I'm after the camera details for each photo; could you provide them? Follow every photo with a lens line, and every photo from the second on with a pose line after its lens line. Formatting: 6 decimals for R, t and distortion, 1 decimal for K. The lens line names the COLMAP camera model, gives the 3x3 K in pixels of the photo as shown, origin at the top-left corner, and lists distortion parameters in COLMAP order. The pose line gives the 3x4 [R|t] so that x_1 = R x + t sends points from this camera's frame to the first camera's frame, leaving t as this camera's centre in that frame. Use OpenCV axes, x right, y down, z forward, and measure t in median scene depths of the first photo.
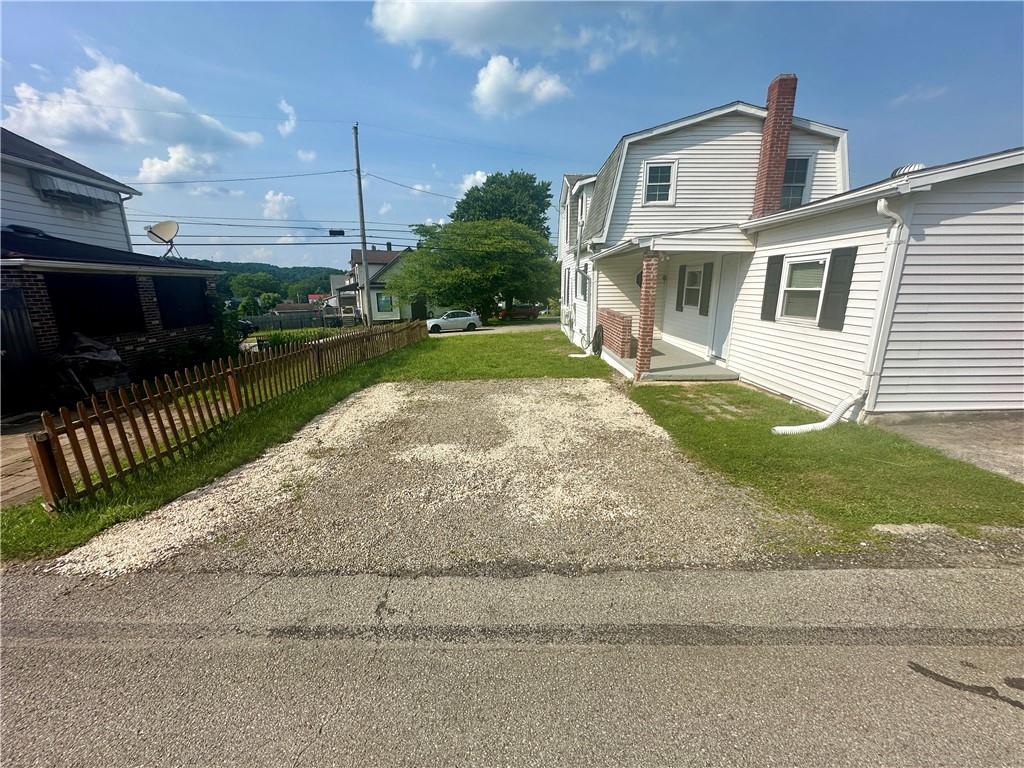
lens RADIAL K [[409.6, 0, 506.8], [0, 409.6, 384.3], [0, 0, 1]] dist [-0.006930, 0.001963]
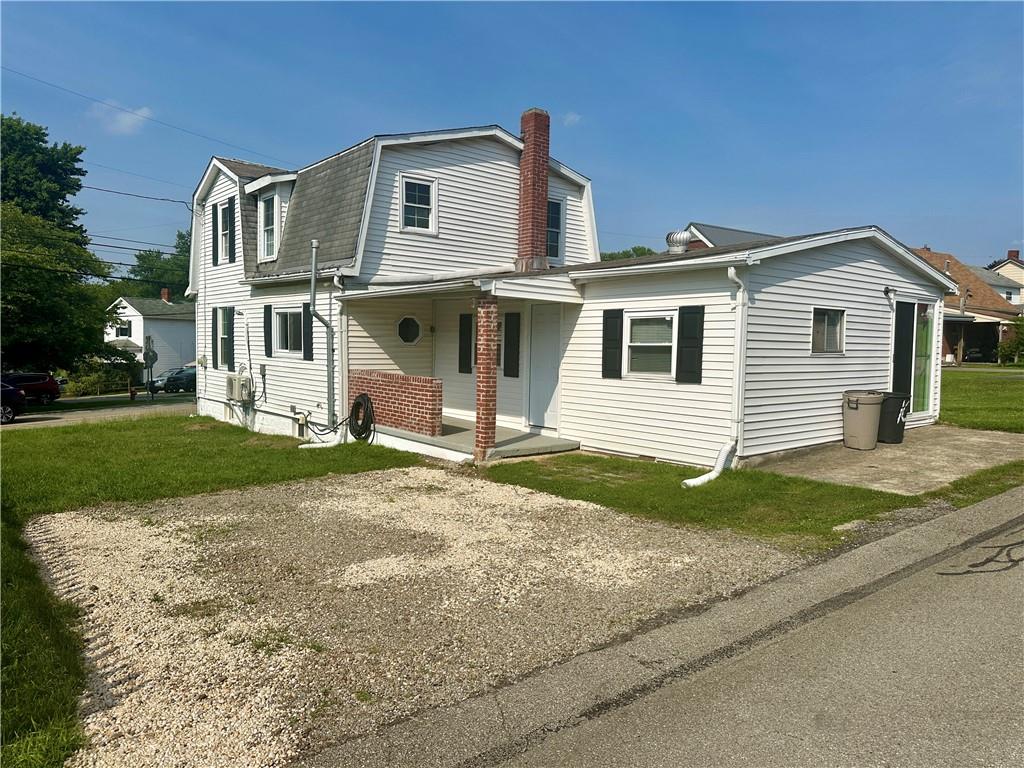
lens RADIAL K [[710.8, 0, 509.5], [0, 710.8, 389.2], [0, 0, 1]] dist [0.058704, -0.065400]
pose [[0.768685, -0.019413, 0.639333, -0.661655], [0.128205, 0.983931, -0.124268, 0.042178], [-0.626648, 0.177489, 0.758822, -0.060970]]
